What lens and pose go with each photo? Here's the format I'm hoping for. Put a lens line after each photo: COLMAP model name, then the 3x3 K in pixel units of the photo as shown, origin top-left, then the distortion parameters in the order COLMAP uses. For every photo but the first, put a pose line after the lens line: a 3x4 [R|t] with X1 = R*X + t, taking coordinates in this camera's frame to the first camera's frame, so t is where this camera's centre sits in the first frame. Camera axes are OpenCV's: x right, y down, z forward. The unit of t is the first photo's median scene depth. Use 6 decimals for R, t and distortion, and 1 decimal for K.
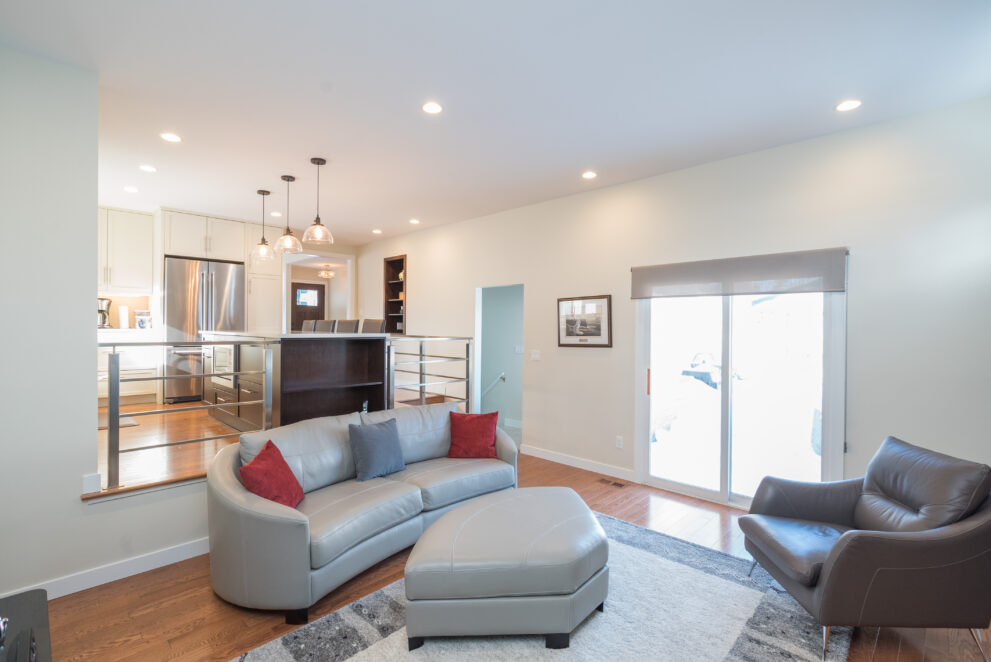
lens RADIAL K [[469.4, 0, 495.5], [0, 469.4, 331.0], [0, 0, 1]] dist [-0.002841, -0.000314]
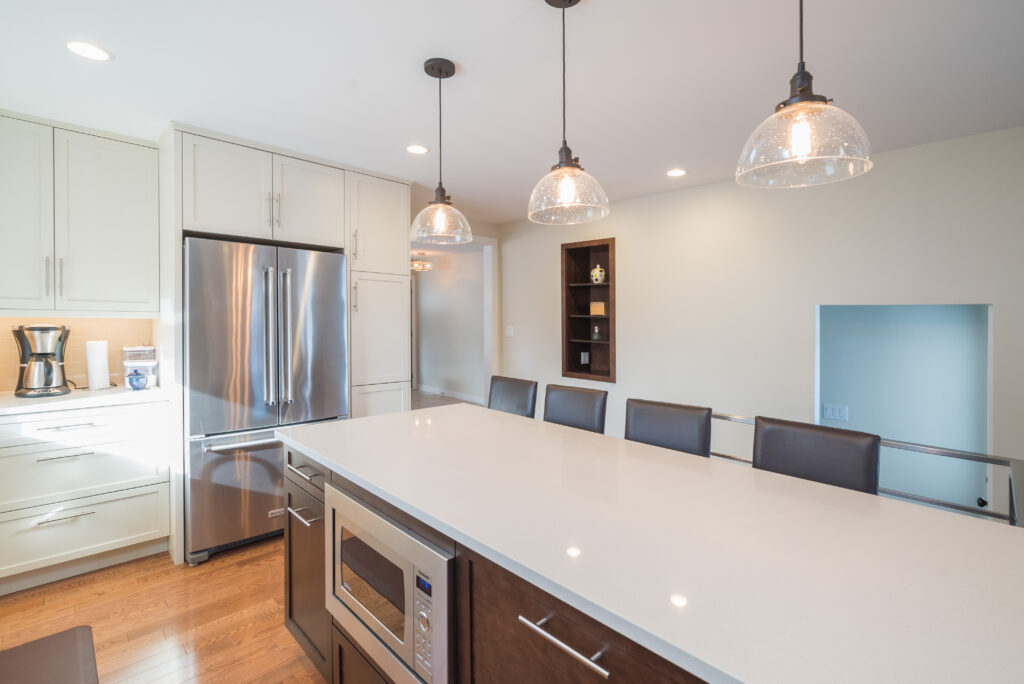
lens RADIAL K [[478.6, 0, 540.3], [0, 478.6, 335.5], [0, 0, 1]] dist [-0.001645, -0.000272]
pose [[0.999903, 0.007407, 0.011773, -0.350056], [-0.007782, 0.999453, 0.032131, -0.075836], [-0.011529, -0.032219, 0.999414, 0.508650]]
